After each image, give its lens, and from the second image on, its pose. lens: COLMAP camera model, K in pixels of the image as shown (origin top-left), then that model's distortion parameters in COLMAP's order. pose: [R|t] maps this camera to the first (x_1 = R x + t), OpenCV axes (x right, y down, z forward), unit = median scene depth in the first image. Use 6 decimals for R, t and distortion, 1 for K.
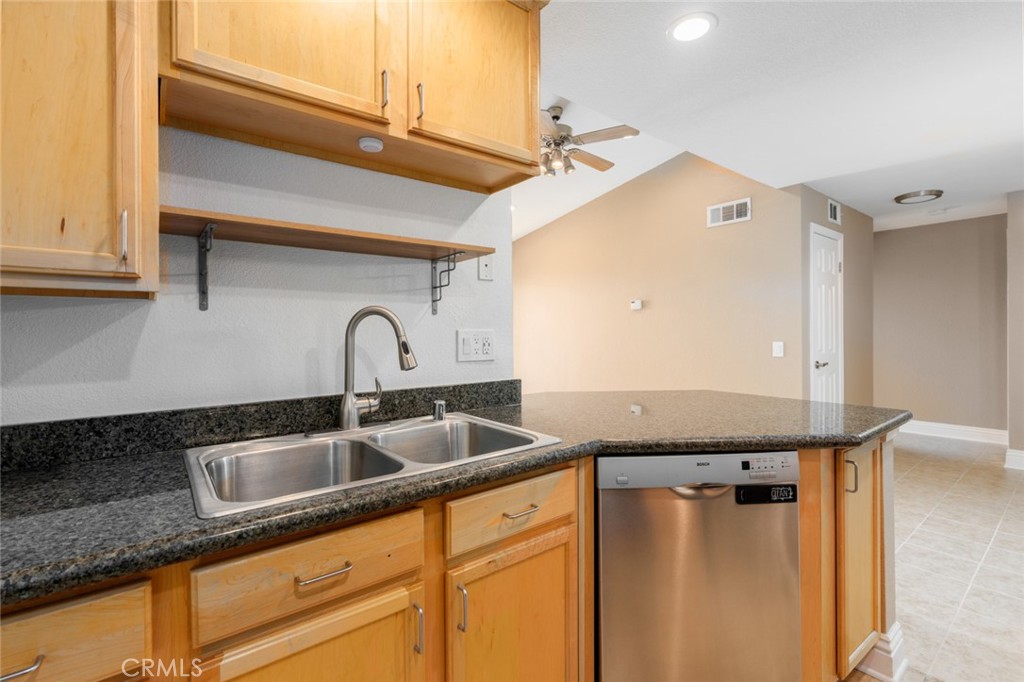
lens RADIAL K [[467.0, 0, 513.1], [0, 467.0, 329.7], [0, 0, 1]] dist [-0.009050, 0.003321]
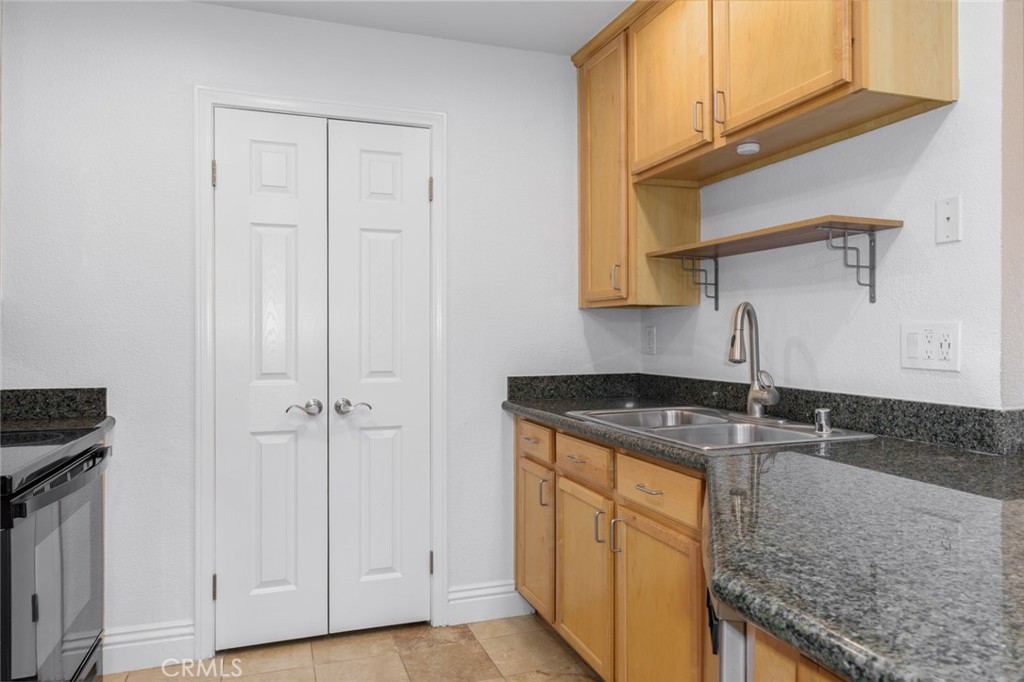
lens RADIAL K [[700.8, 0, 512.1], [0, 700.8, 337.0], [0, 0, 1]] dist [0.004445, 0.003588]
pose [[-0.331610, 0.015901, -0.943282, 1.162239], [0.010349, 0.999859, 0.013217, 0.002086], [0.943360, -0.005379, -0.331728, 0.862608]]
